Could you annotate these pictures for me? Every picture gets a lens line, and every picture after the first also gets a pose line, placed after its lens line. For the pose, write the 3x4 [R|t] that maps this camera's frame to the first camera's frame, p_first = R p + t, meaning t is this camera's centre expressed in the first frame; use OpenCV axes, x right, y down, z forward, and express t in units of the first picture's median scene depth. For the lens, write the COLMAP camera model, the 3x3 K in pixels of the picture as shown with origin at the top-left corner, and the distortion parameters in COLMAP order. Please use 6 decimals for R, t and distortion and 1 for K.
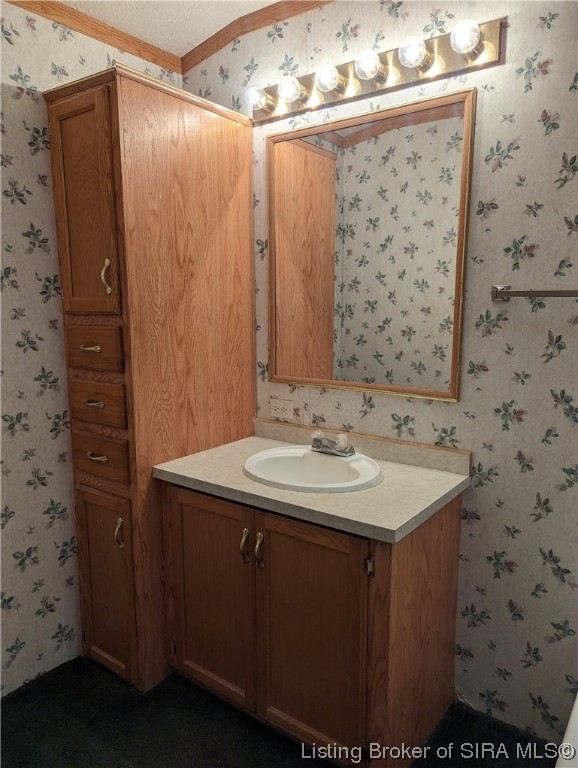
lens RADIAL K [[540.0, 0, 289.8], [0, 540.0, 389.6], [0, 0, 1]] dist [0.051005, -0.042154]
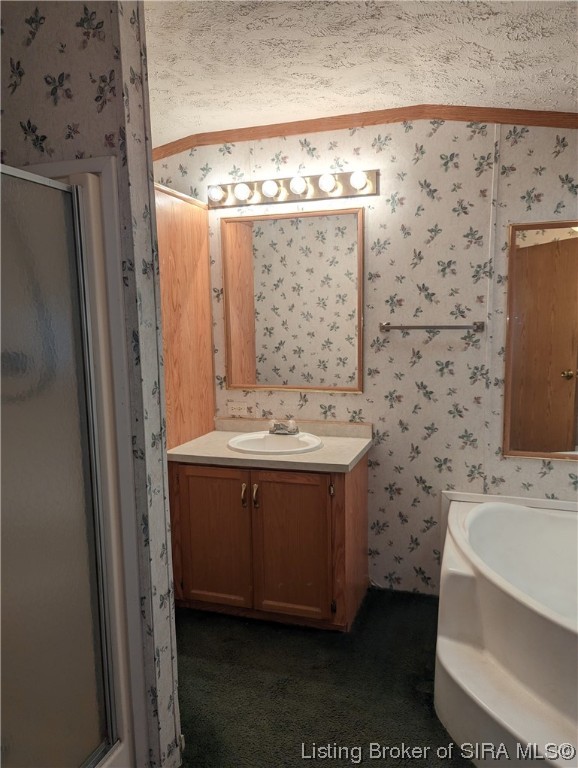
lens RADIAL K [[540.6, 0, 298.3], [0, 540.6, 388.0], [0, 0, 1]] dist [0.056798, -0.044965]
pose [[0.949143, -0.051537, 0.310599, -0.362827], [0.063086, 0.997636, -0.027246, 0.037584], [-0.308460, 0.045455, 0.950151, -0.459725]]
